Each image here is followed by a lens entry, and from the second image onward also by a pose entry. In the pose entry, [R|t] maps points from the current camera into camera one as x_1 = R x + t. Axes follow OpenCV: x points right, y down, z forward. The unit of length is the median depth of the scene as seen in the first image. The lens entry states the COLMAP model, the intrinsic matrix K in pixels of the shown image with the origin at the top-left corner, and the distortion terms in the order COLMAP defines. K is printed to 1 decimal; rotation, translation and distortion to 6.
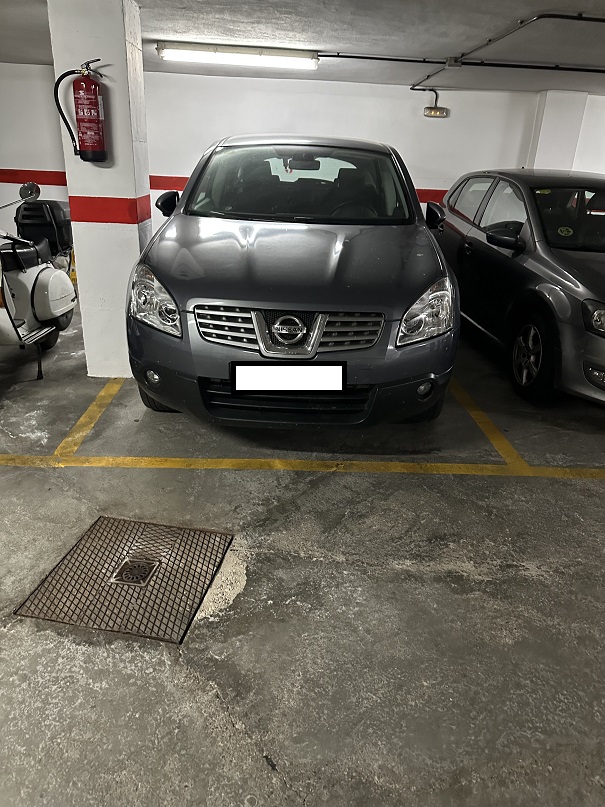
lens RADIAL K [[559.5, 0, 299.1], [0, 559.5, 407.2], [0, 0, 1]] dist [0.065266, -0.088854]
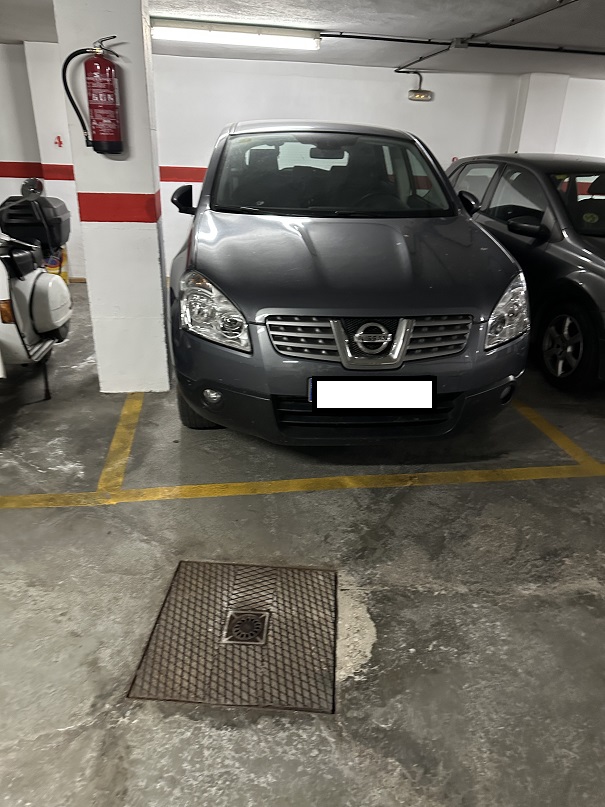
lens RADIAL K [[563.1, 0, 302.5], [0, 563.1, 403.5], [0, 0, 1]] dist [0.054800, -0.069095]
pose [[0.992603, -0.059011, 0.106096, -0.209005], [0.057176, 0.998158, 0.020264, -0.051452], [-0.107097, -0.014048, 0.994149, 0.089719]]
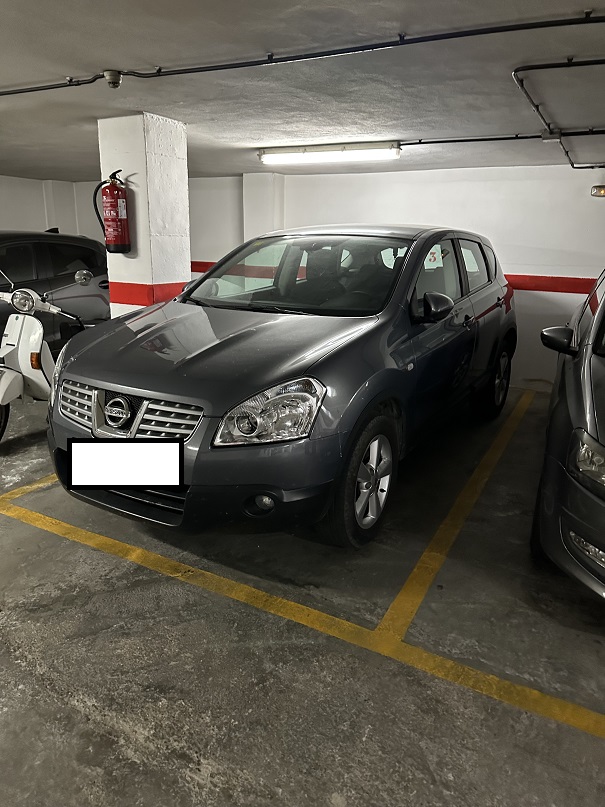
lens RADIAL K [[563.1, 0, 302.5], [0, 563.1, 403.5], [0, 0, 1]] dist [0.054800, -0.069095]
pose [[0.866481, 0.110909, -0.486734, 0.651119], [-0.184311, 0.977196, -0.105442, -0.097420], [0.463940, 0.181073, 0.867163, 0.268401]]
